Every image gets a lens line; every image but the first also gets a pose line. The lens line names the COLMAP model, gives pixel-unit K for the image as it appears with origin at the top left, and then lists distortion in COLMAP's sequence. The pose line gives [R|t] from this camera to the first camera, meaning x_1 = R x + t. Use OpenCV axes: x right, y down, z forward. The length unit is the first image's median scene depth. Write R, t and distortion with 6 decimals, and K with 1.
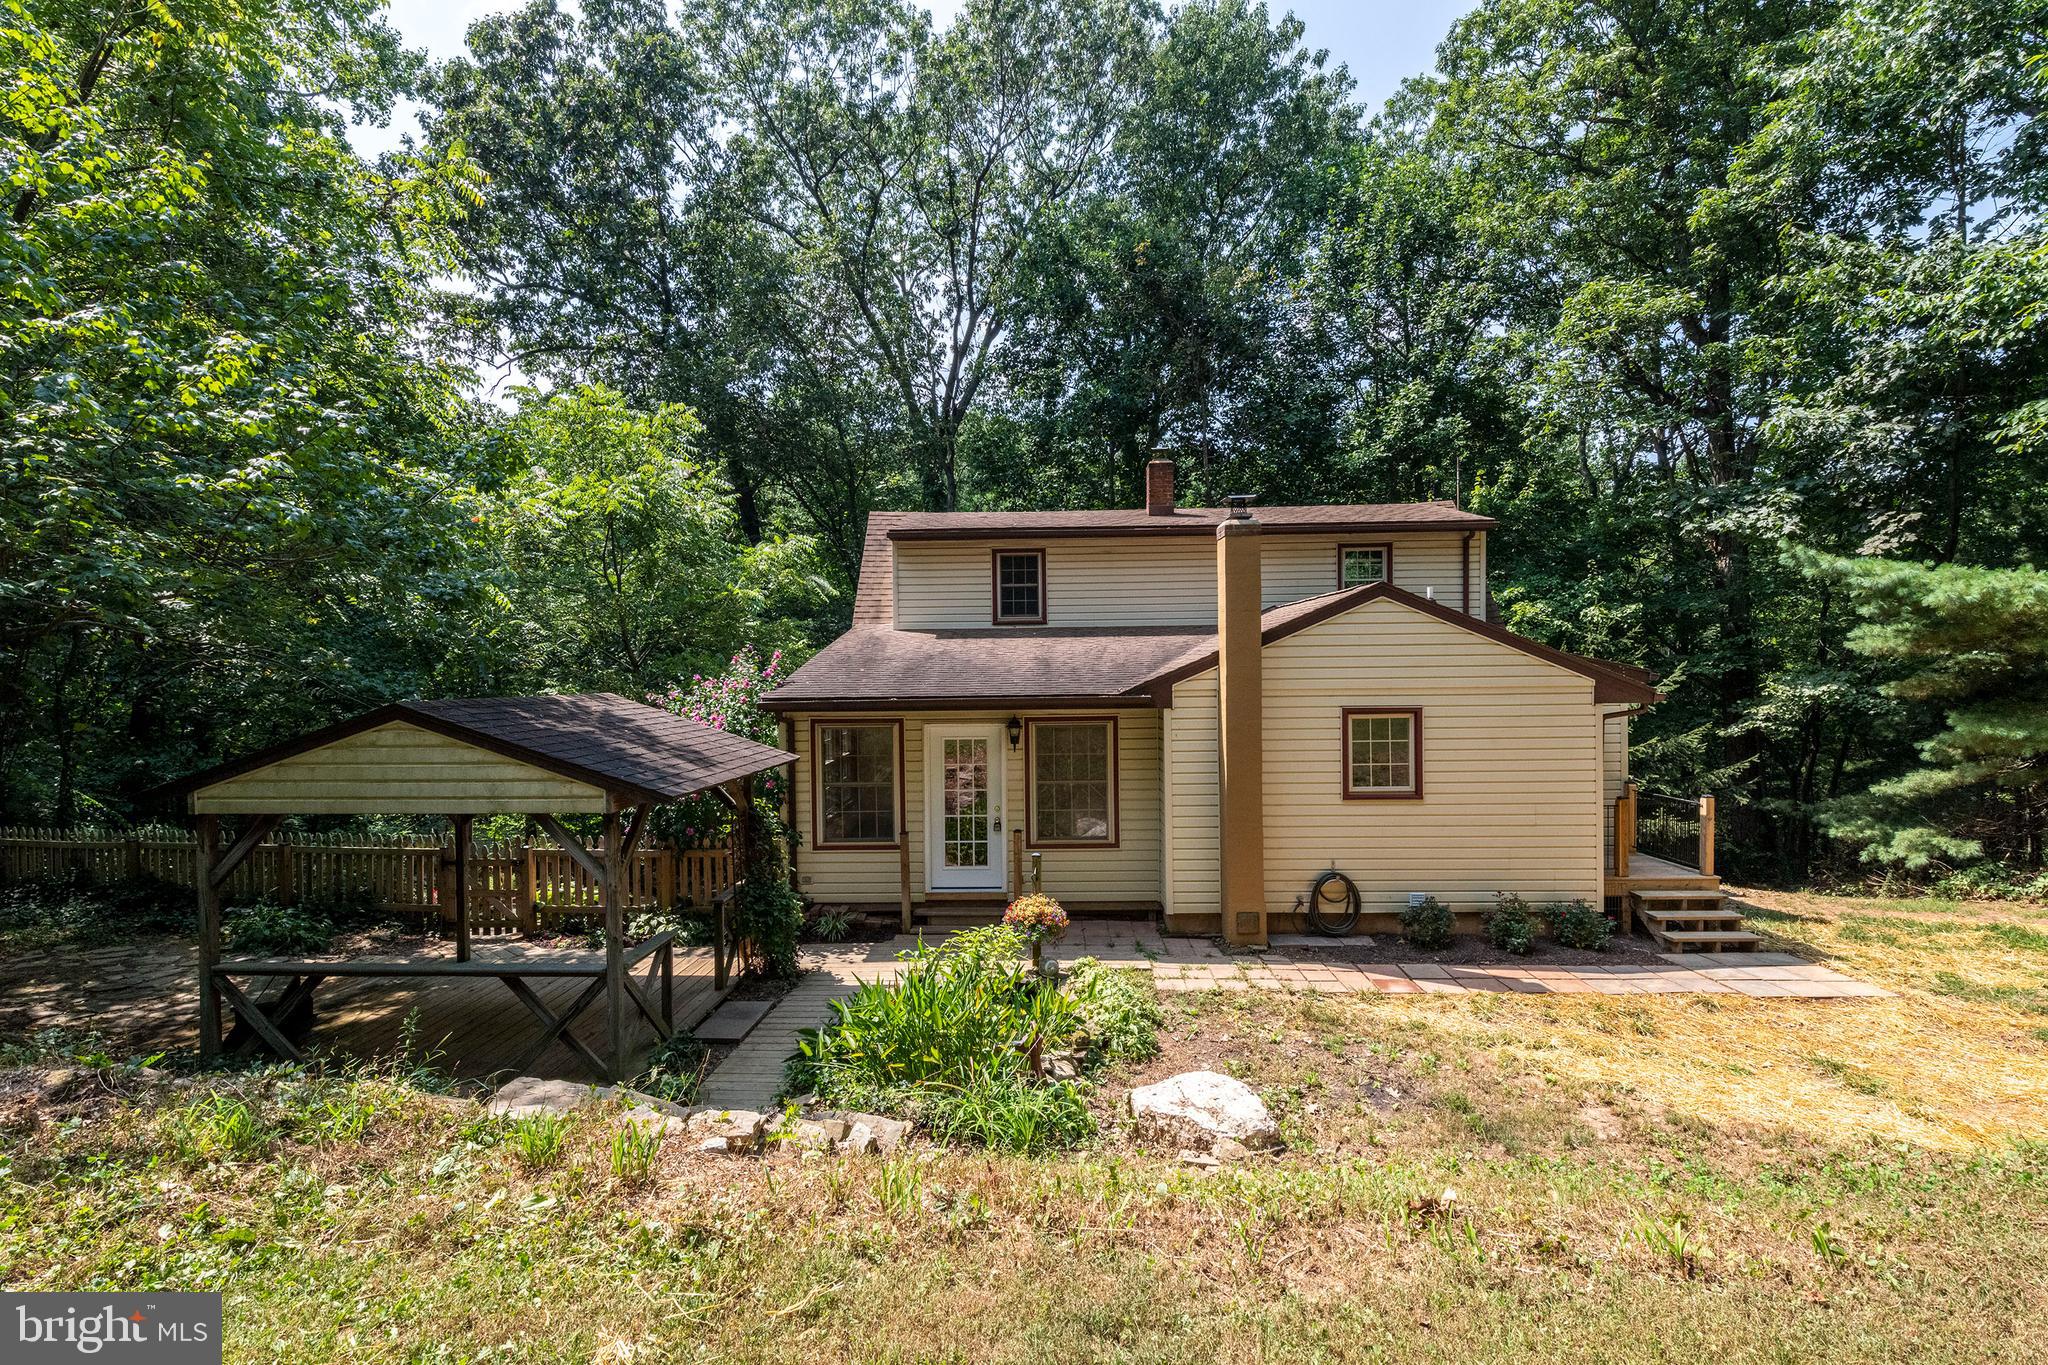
lens RADIAL K [[918.1, 0, 1017.3], [0, 918.1, 676.0], [0, 0, 1]] dist [0.012403, 0.000311]
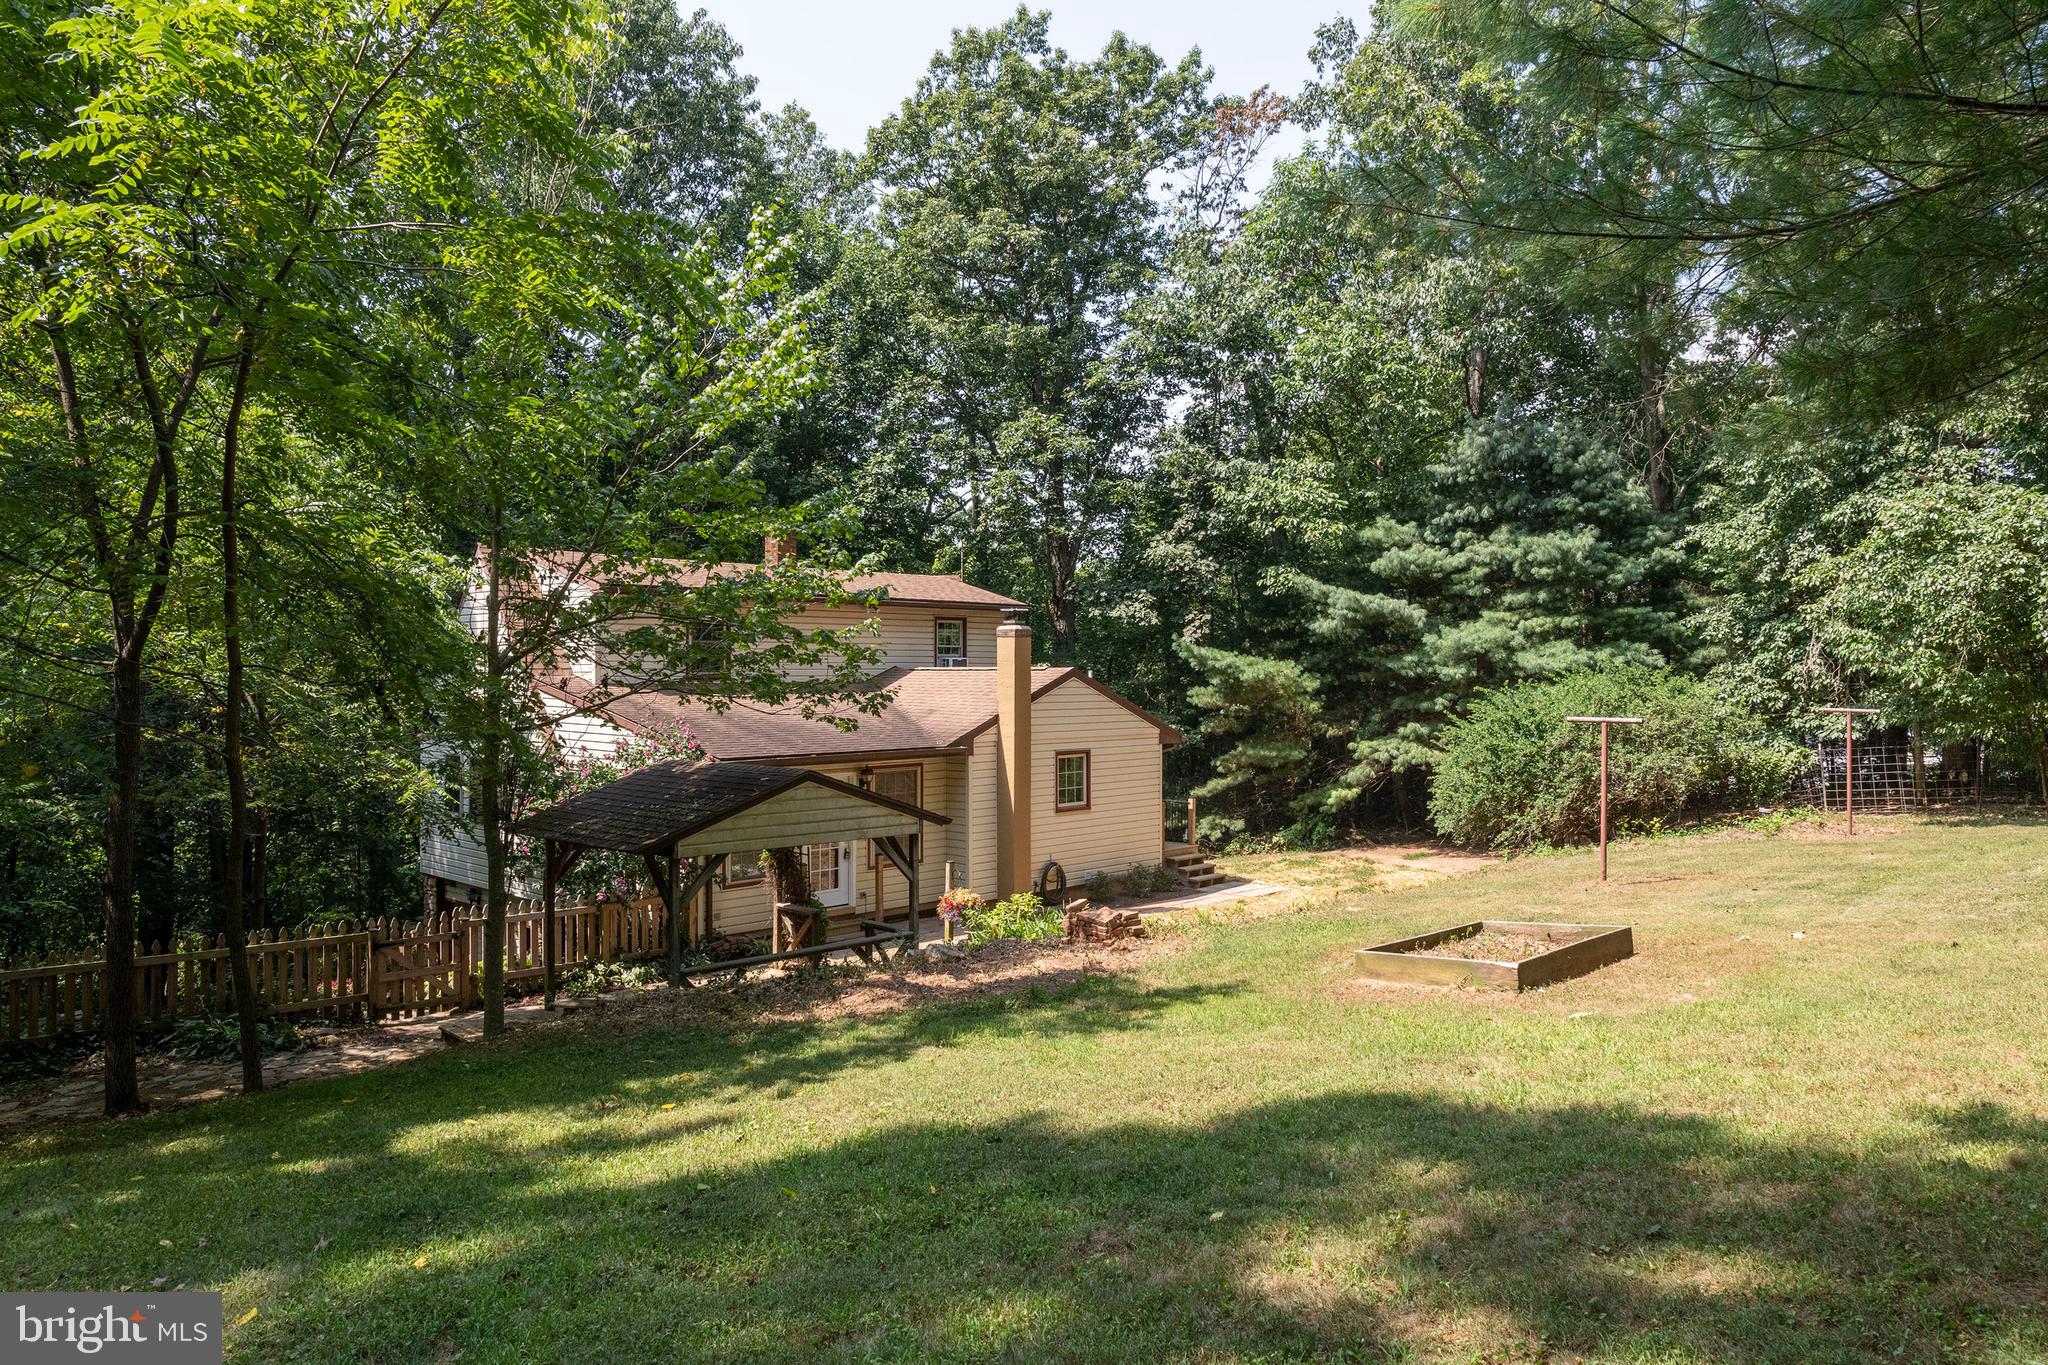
lens RADIAL K [[1359.1, 0, 1028.4], [0, 1359.1, 682.1], [0, 0, 1]] dist [0.003570, 0.000084]
pose [[0.677301, 0.007055, 0.735672, -1.300412], [-0.000736, 0.999960, -0.008912, -0.058086], [-0.735705, 0.005495, 0.677280, -0.462148]]
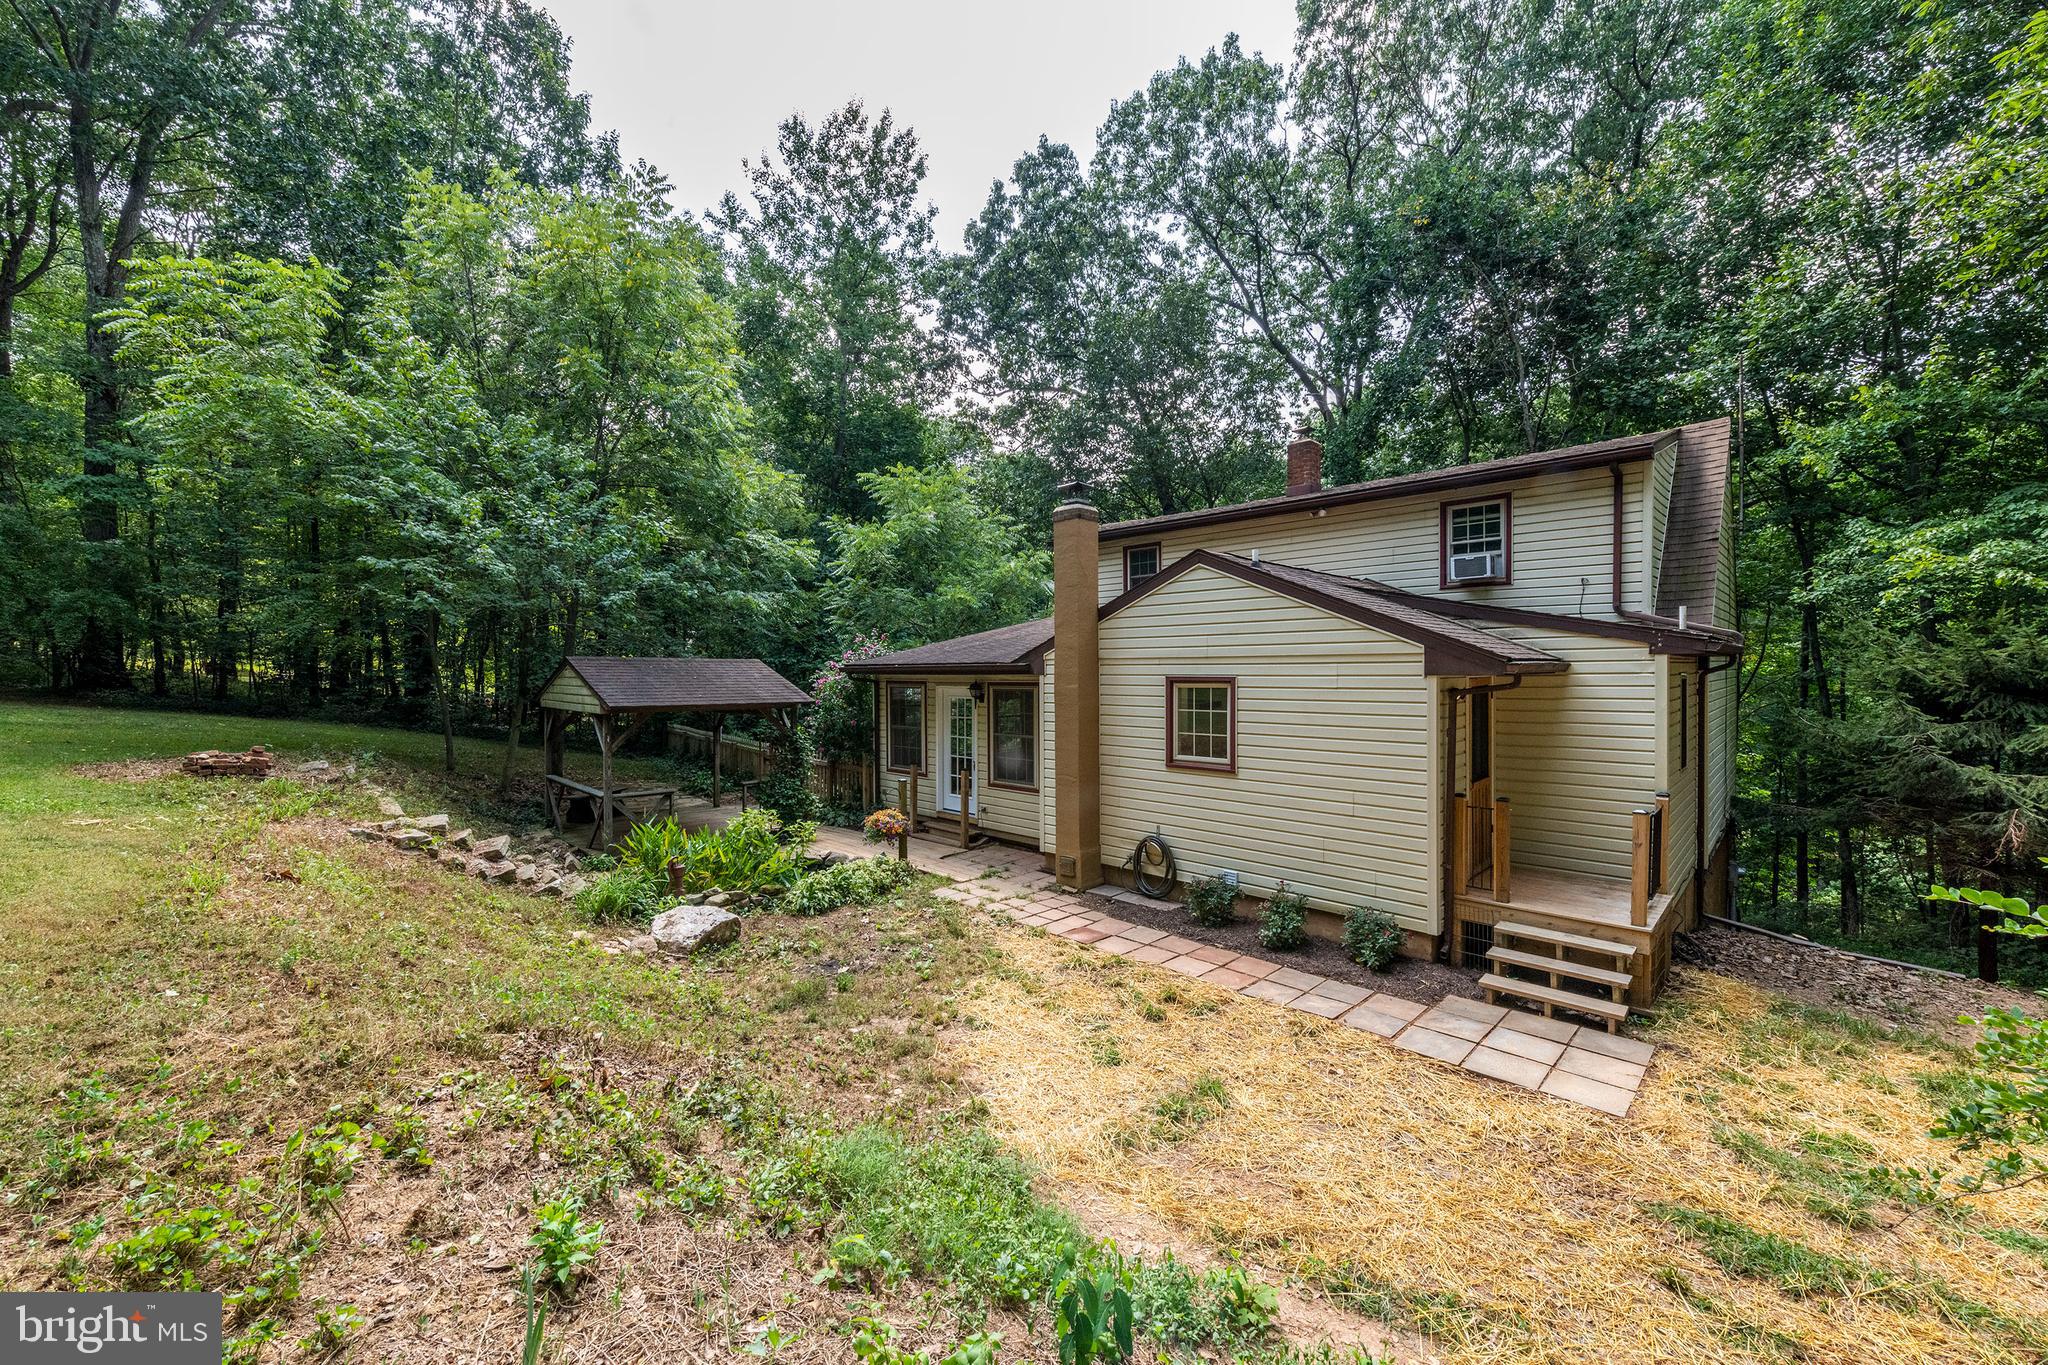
lens RADIAL K [[803.8, 0, 1021.9], [0, 803.8, 677.2], [0, 0, 1]] dist [0.000614, 0.000047]
pose [[0.721870, 0.014802, -0.691870, 0.853952], [-0.011243, 0.999890, 0.009661, 0.028821], [0.691937, 0.000805, 0.721957, 0.246850]]
